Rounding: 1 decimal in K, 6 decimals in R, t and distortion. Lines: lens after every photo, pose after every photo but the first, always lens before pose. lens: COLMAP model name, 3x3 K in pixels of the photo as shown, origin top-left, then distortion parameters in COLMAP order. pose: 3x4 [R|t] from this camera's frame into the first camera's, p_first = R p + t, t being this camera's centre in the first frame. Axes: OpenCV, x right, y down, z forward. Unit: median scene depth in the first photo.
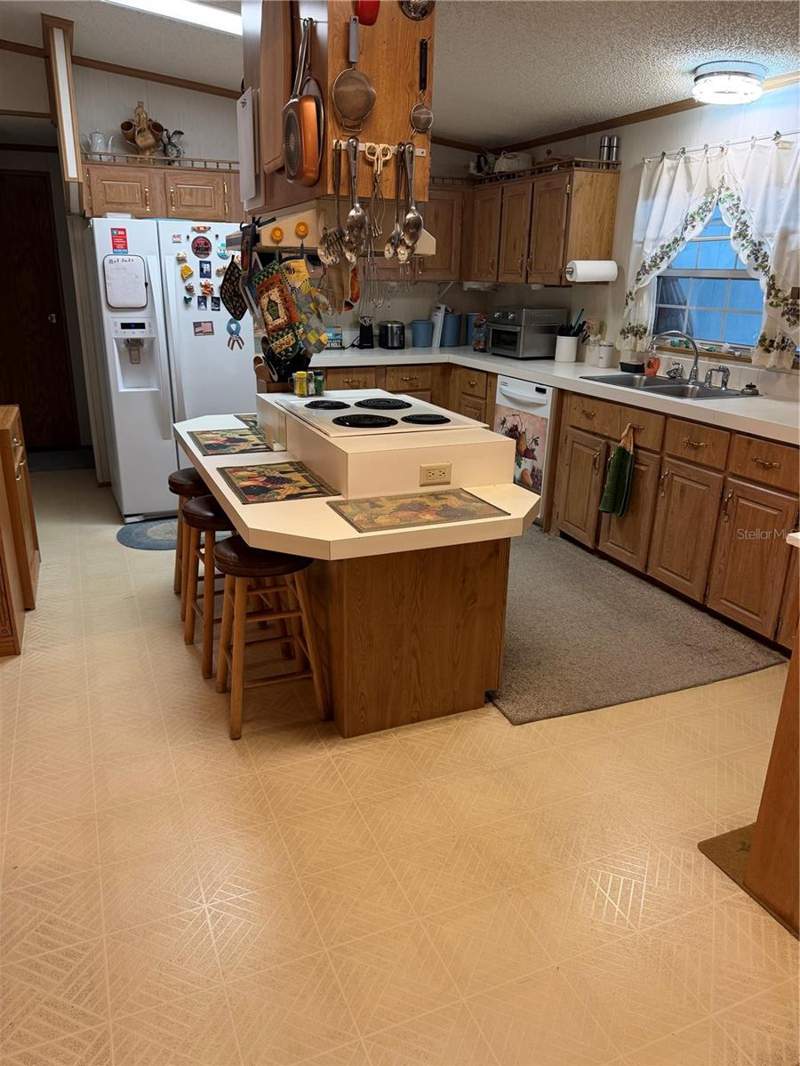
lens RADIAL K [[737.8, 0, 400.0], [0, 737.8, 533.0], [0, 0, 1]] dist [-0.023630, -0.002997]
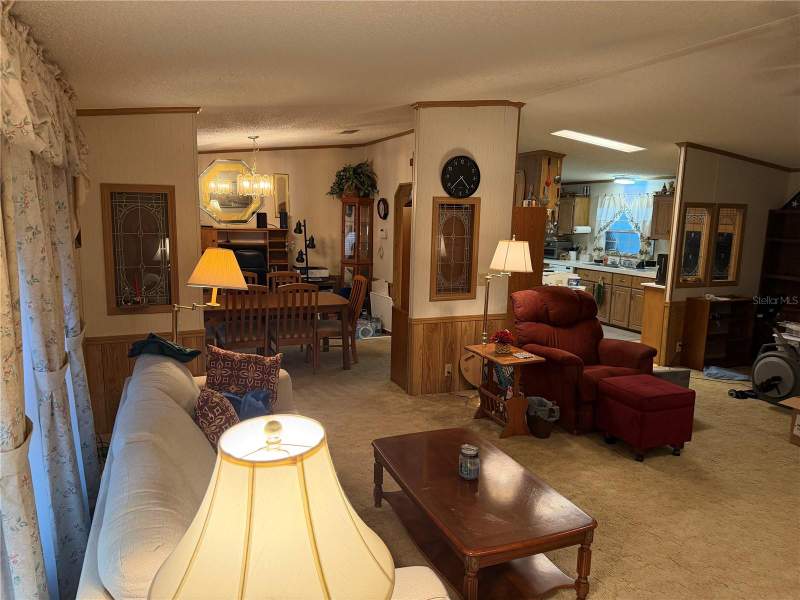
lens RADIAL K [[553.7, 0, 400.0], [0, 553.7, 300.0], [0, 0, 1]] dist [-0.023630, -0.002997]
pose [[0.999962, 0.003096, 0.008184, -0.617463], [-0.001545, 0.983092, -0.183105, 0.415008], [-0.008613, 0.183085, 0.983059, -1.416685]]
